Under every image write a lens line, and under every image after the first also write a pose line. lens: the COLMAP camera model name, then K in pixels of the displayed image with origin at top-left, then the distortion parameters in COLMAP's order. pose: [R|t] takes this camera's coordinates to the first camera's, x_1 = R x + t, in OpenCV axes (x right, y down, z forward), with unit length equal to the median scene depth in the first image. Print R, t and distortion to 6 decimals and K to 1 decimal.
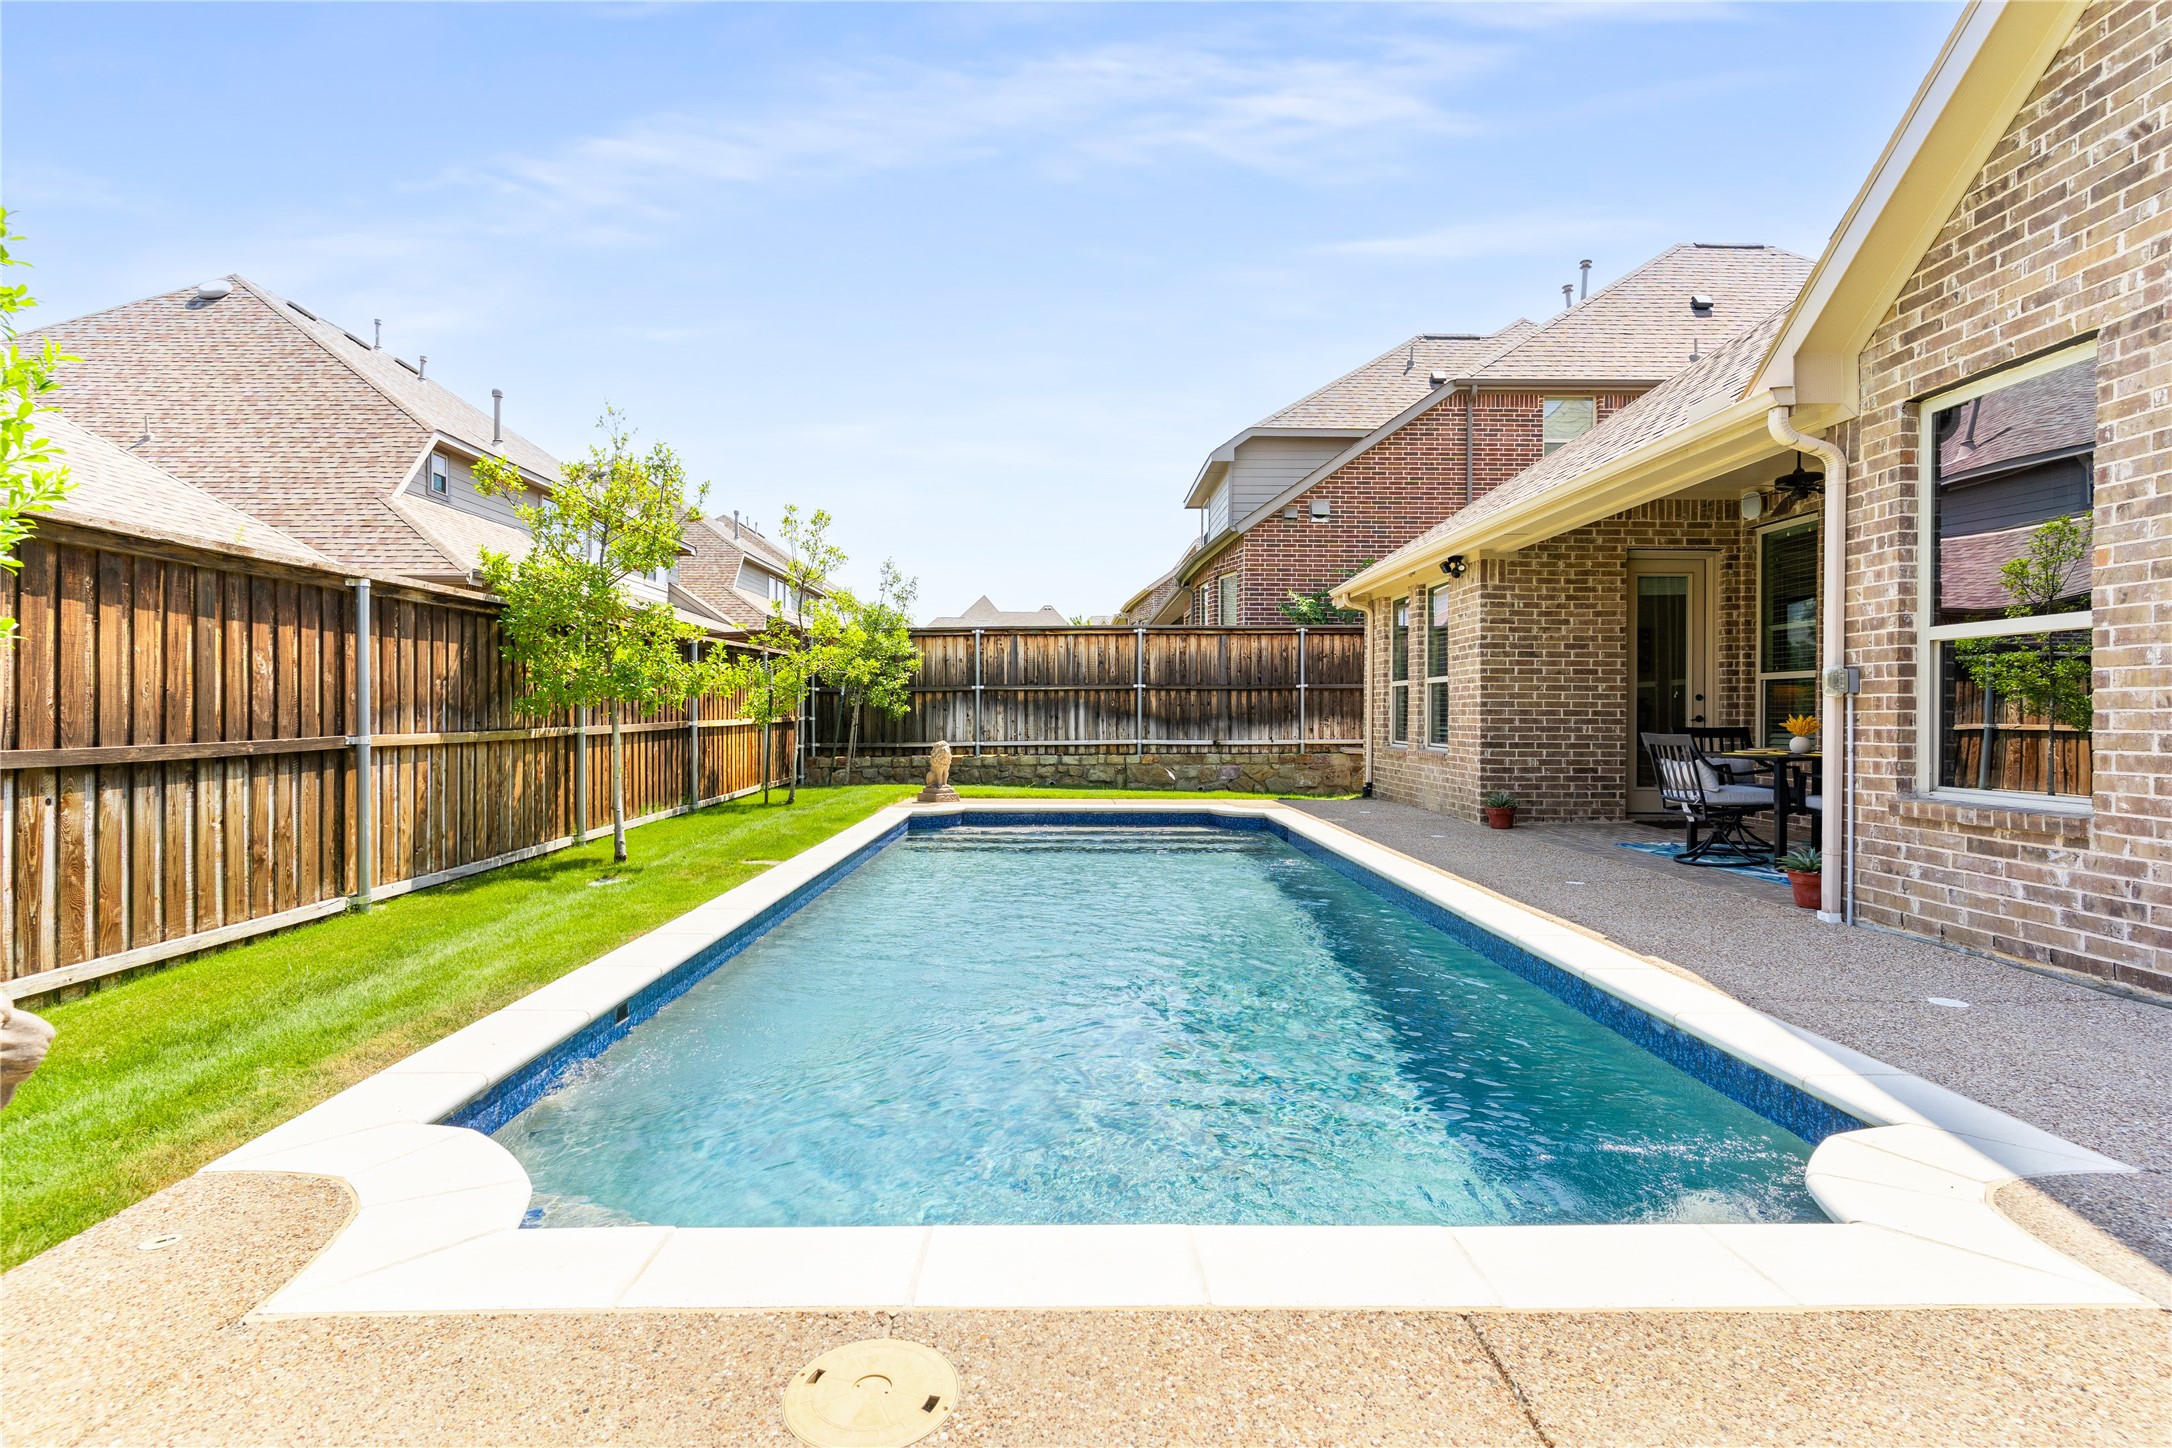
lens RADIAL K [[1067.9, 0, 1056.8], [0, 1067.9, 719.7], [0, 0, 1]] dist [-0.001639, 0.001109]
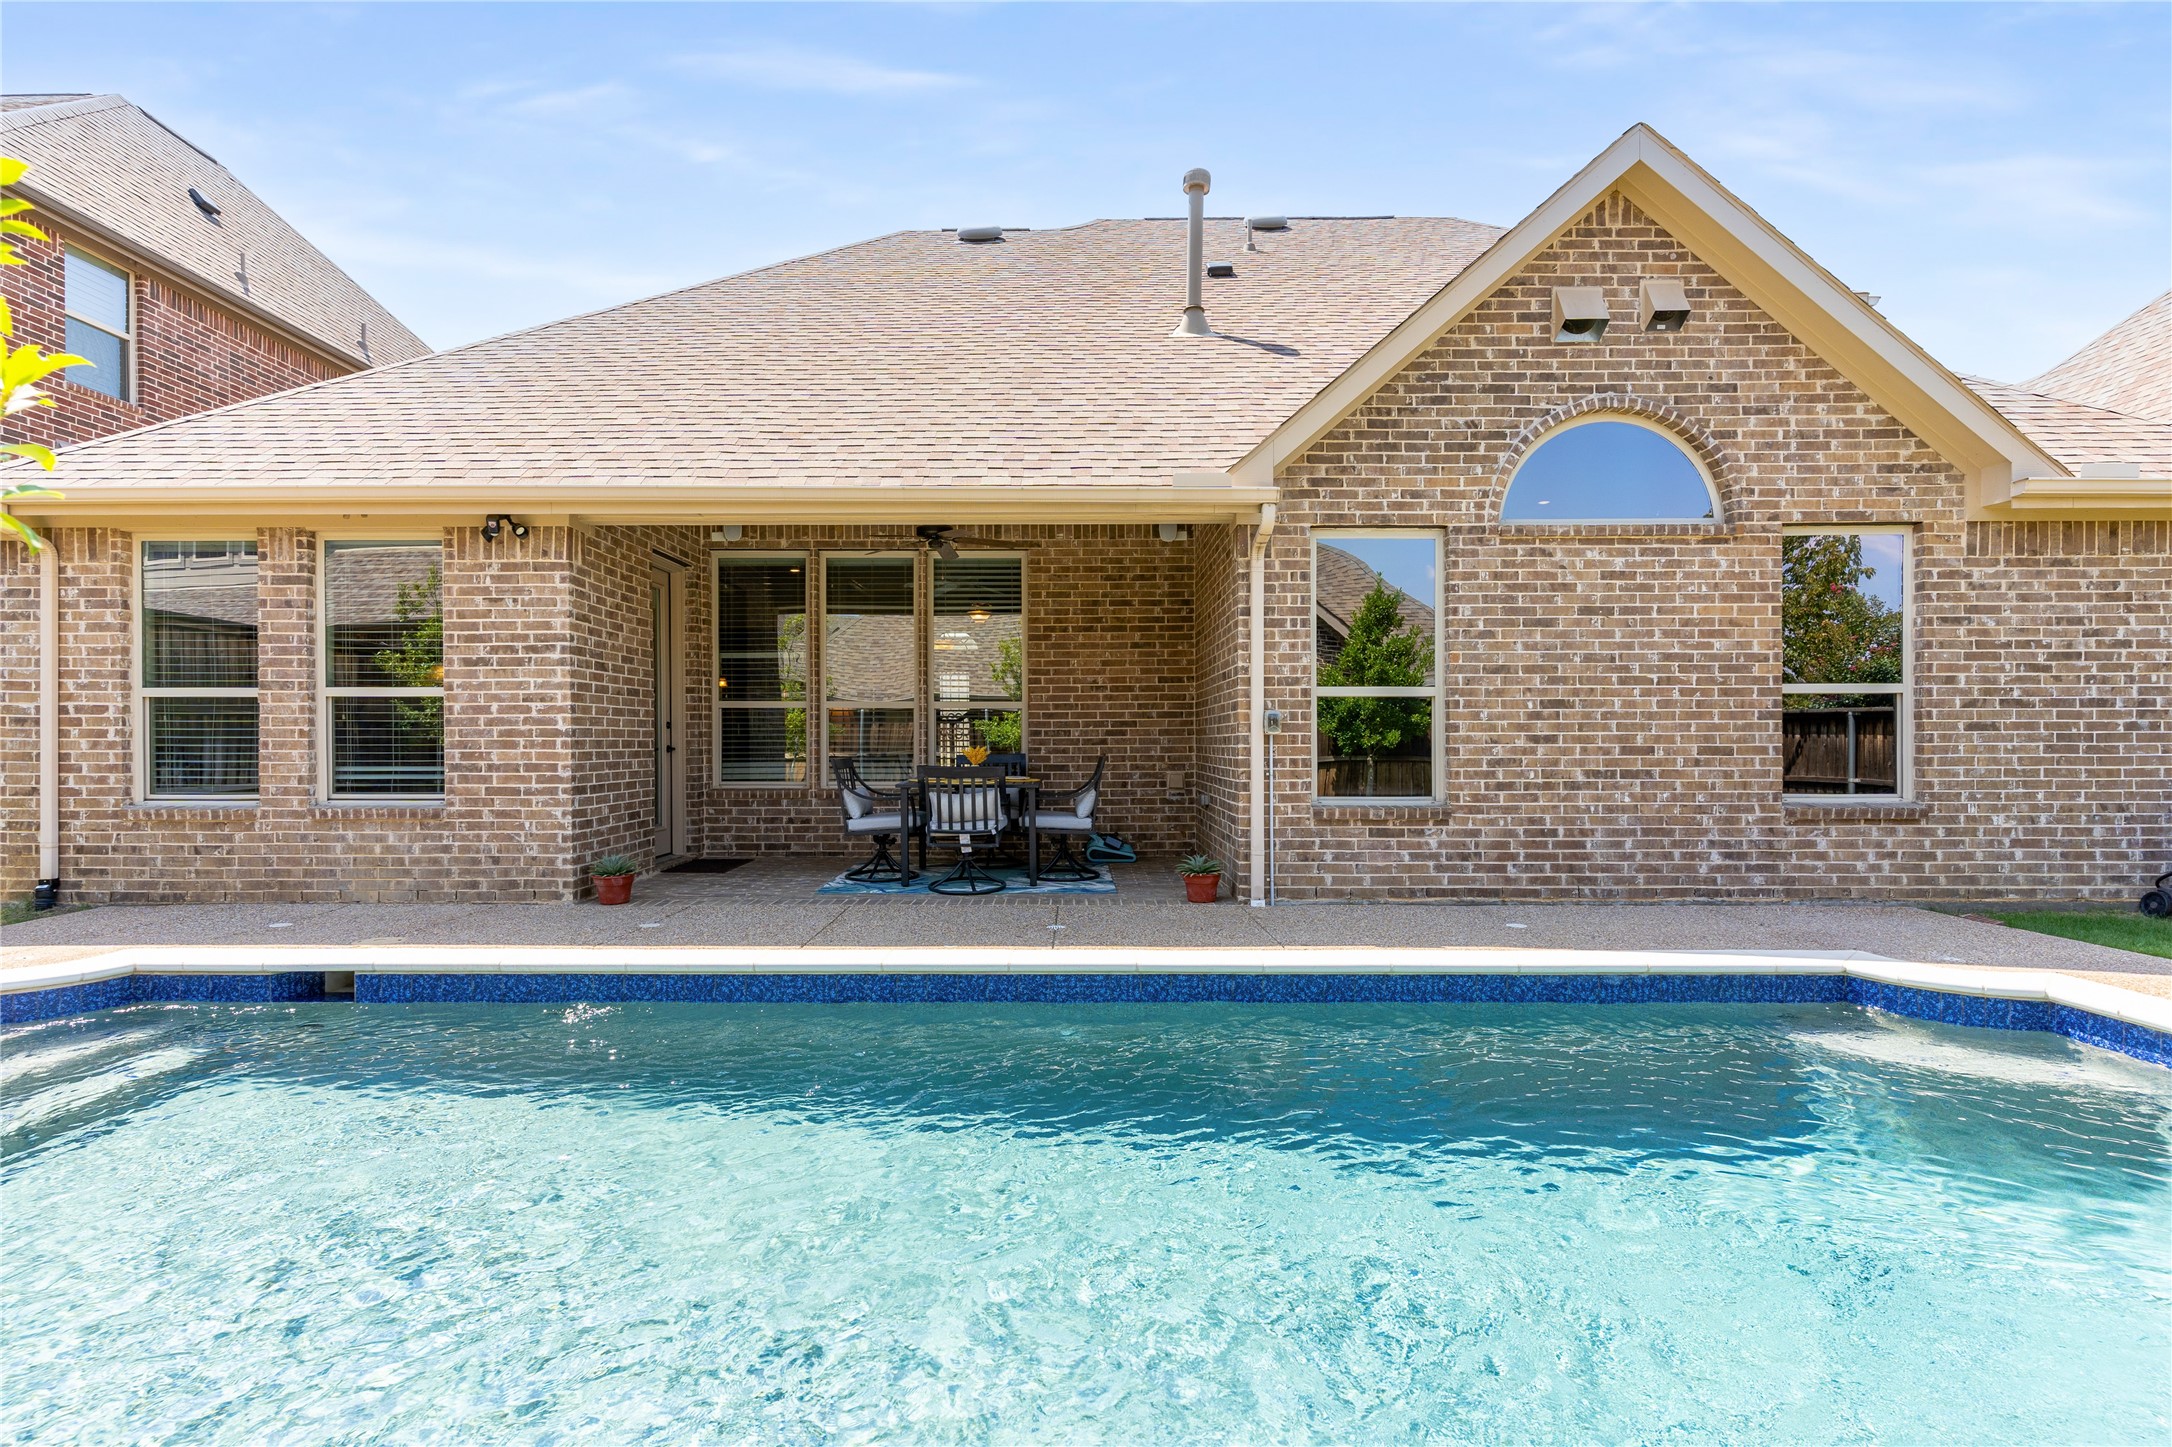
lens RADIAL K [[1067.9, 0, 1083.4], [0, 1067.9, 740.0], [0, 0, 1]] dist [-0.001639, 0.001109]
pose [[0.003924, -0.007749, 0.999962, -0.307238], [0.003962, 0.999962, 0.007734, -0.013286], [-0.999984, 0.003931, 0.003955, 0.636888]]
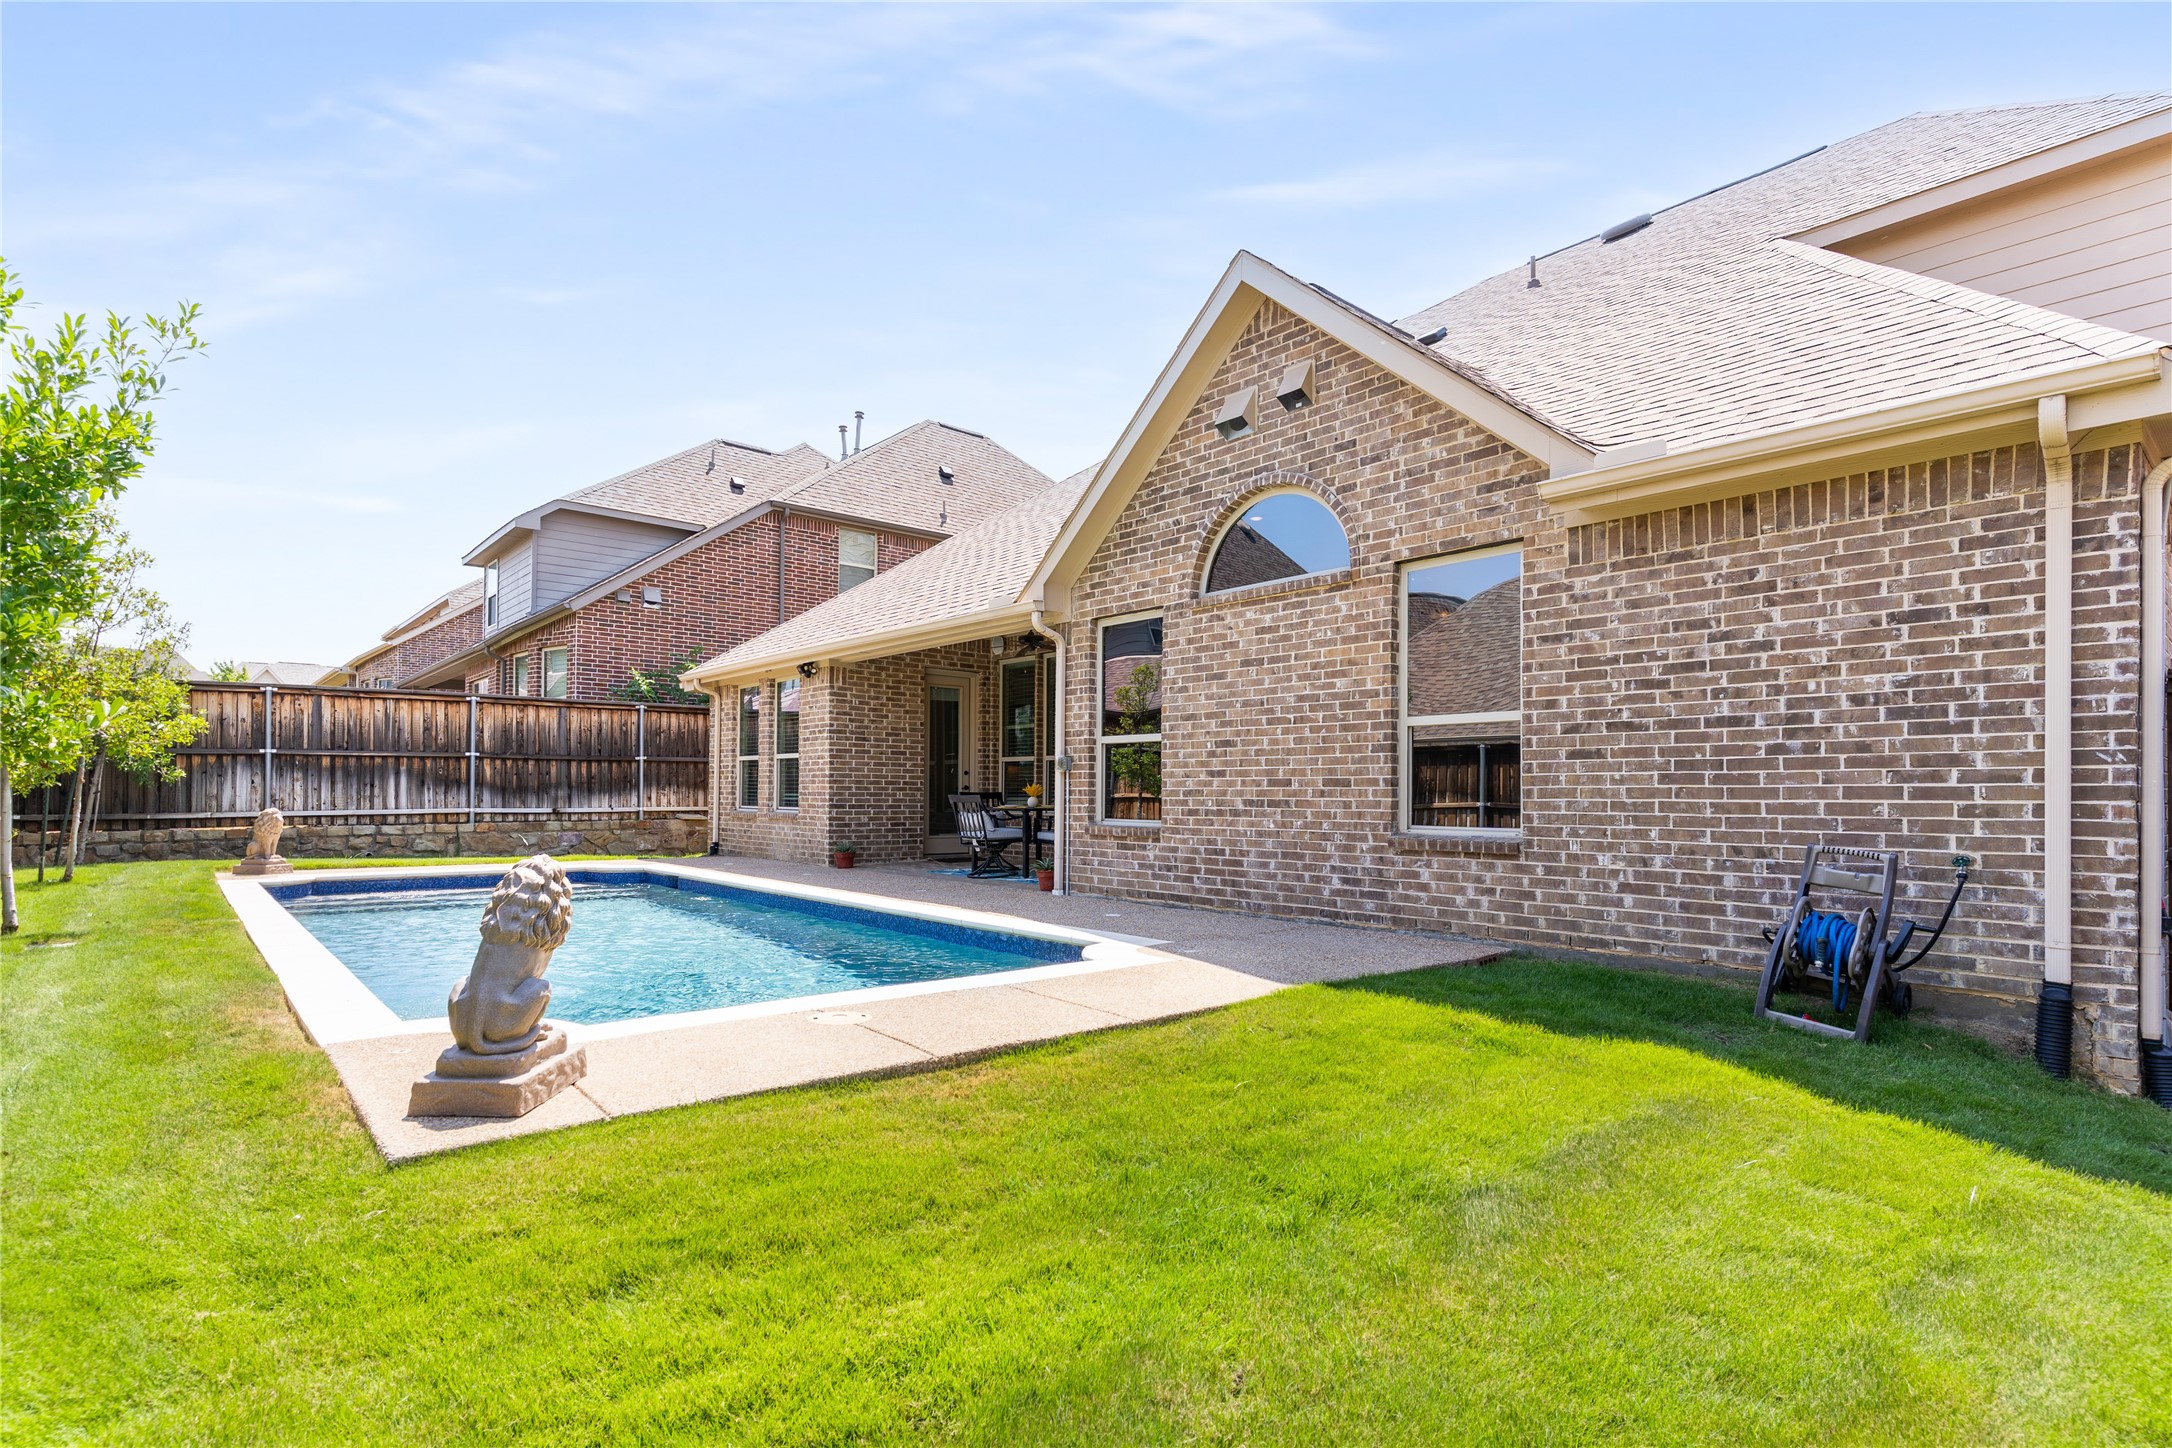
lens RADIAL K [[1067.9, 0, 1129.3], [0, 1067.9, 774.8], [0, 0, 1]] dist [-0.001639, 0.001109]
pose [[0.736994, 0.012865, 0.675777, -0.223146], [-0.000343, 0.999826, -0.018660, 0.009383], [-0.675900, 0.013520, 0.736870, -0.227550]]
